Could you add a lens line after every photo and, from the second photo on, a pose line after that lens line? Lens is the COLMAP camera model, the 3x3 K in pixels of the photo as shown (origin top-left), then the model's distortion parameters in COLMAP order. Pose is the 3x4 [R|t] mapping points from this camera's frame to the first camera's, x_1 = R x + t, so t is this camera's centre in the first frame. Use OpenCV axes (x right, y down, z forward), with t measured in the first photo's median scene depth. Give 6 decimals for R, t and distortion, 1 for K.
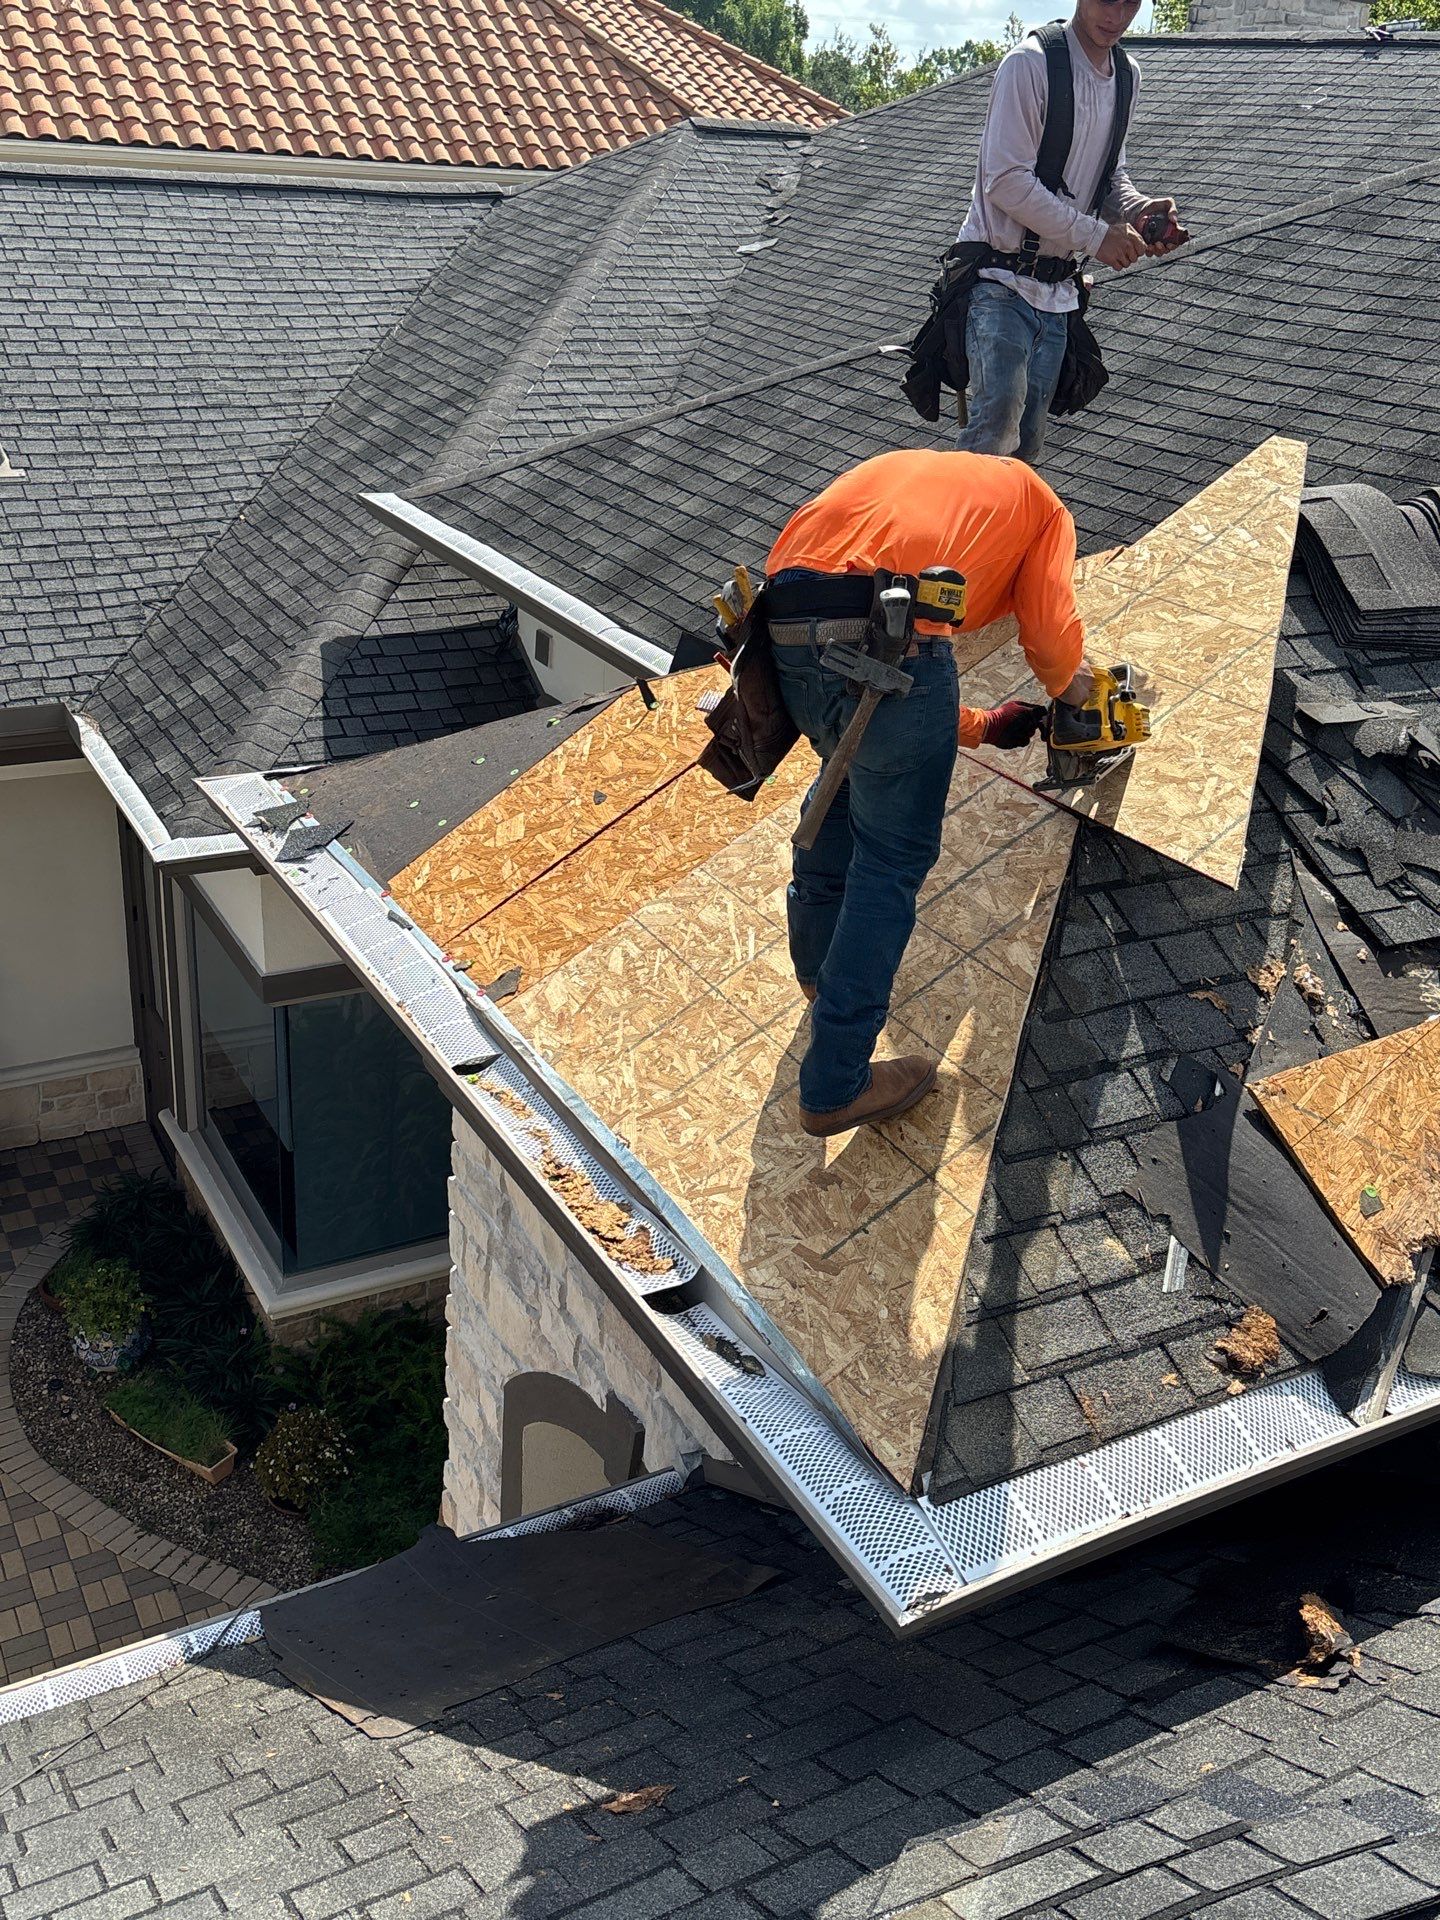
lens RADIAL K [[1825.1, 0, 728.2], [0, 1825.1, 902.9], [0, 0, 1]] dist [0.026254, 0.000000]
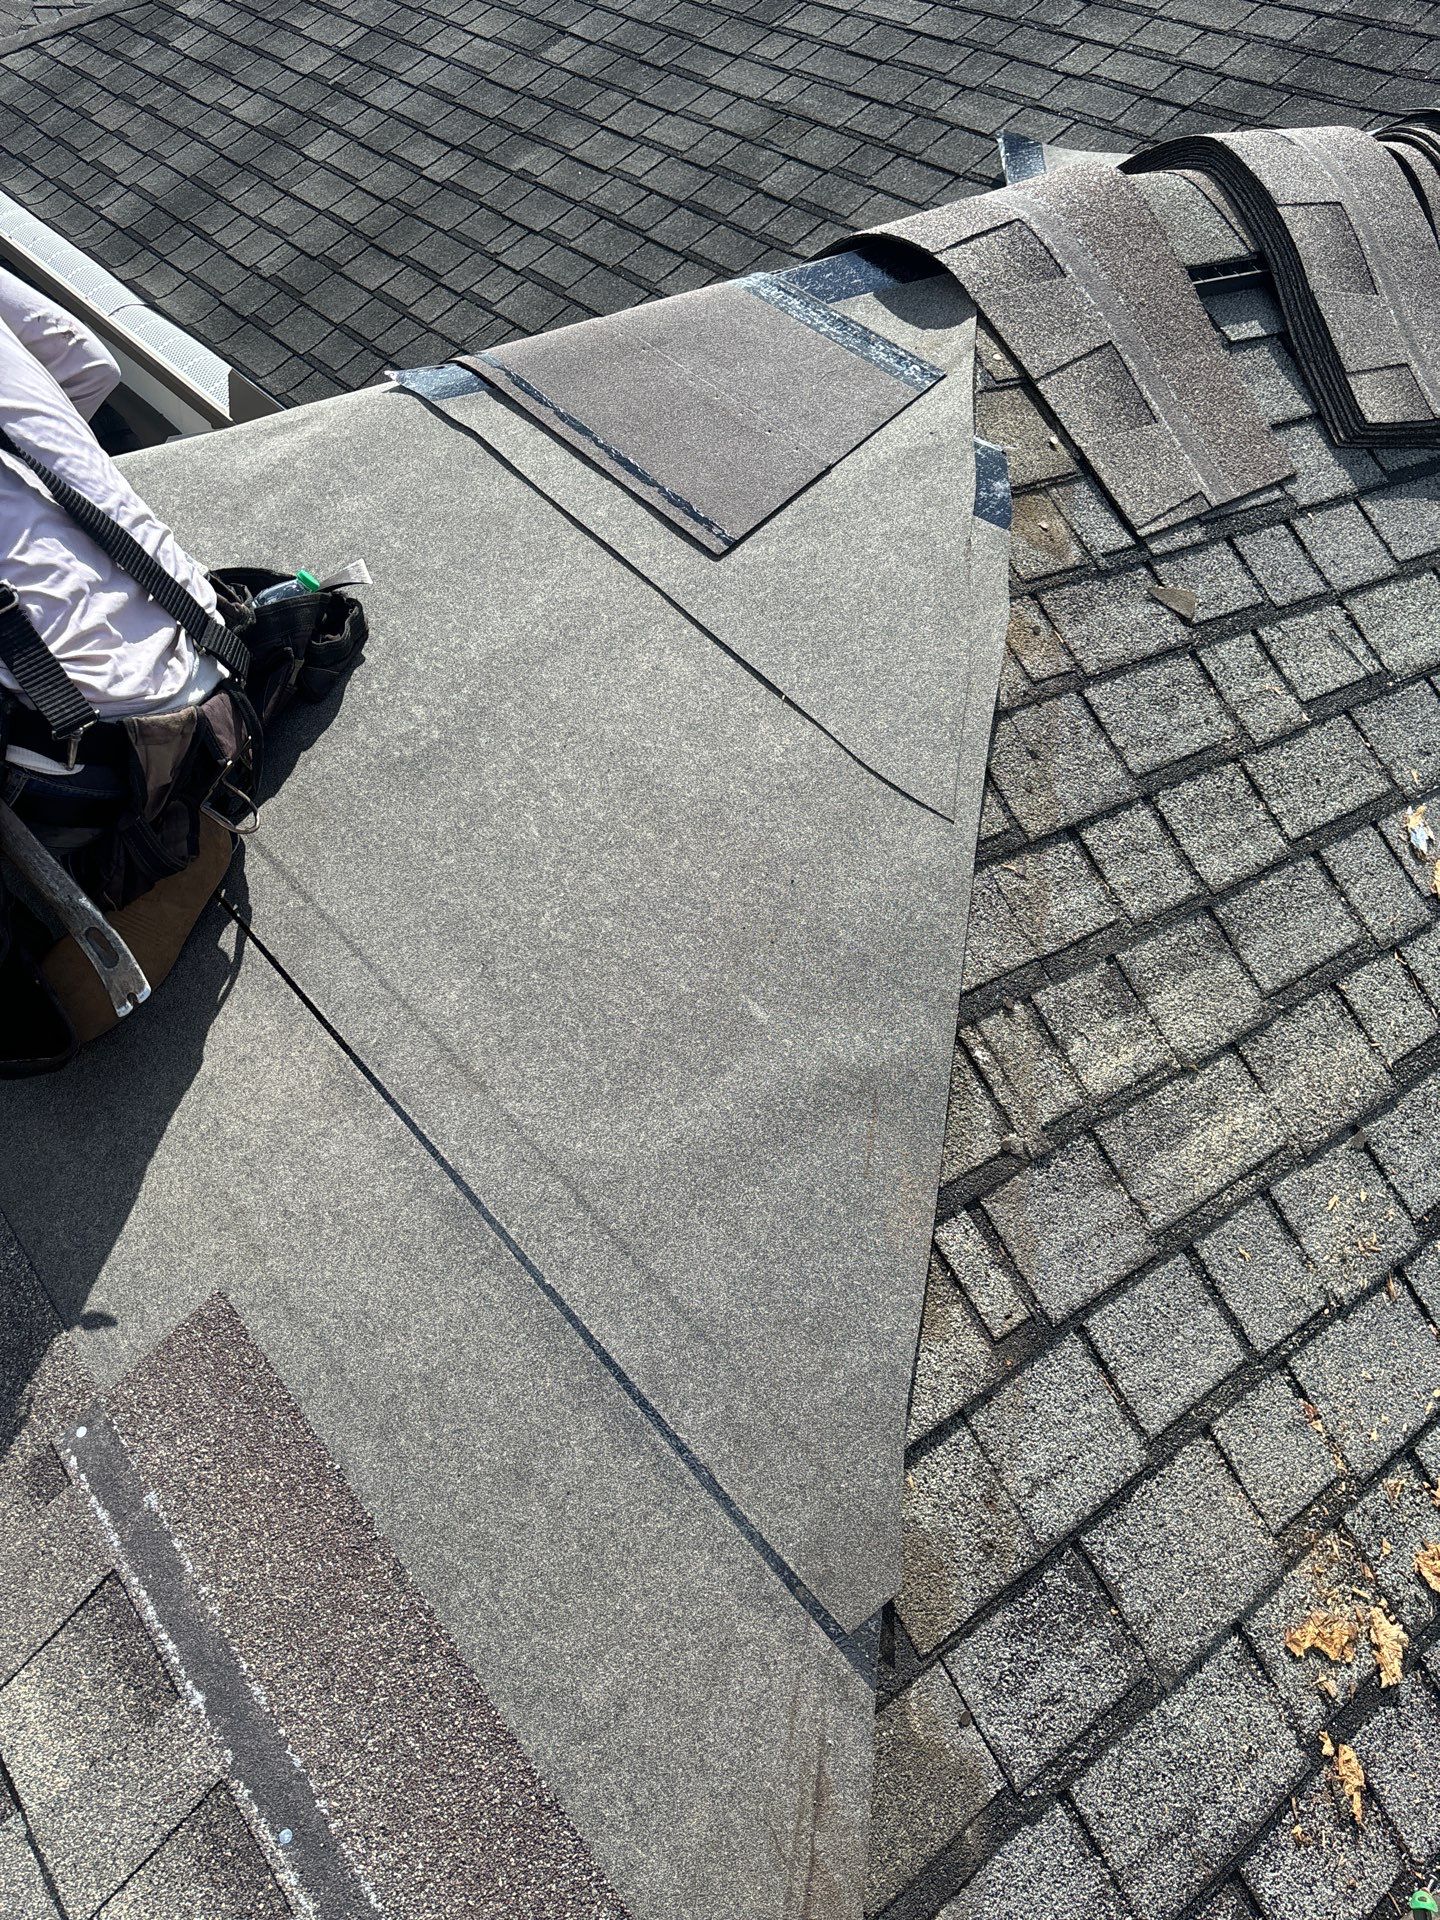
lens RADIAL K [[1494.4, 0, 720.5], [0, 1494.4, 985.9], [0, 0, 1]] dist [0.047213, -0.063292]
pose [[0.985981, -0.066321, 0.153112, 0.047849], [0.016577, 0.952010, 0.305617, -0.070998], [-0.166033, -0.298794, 0.939763, 0.325961]]
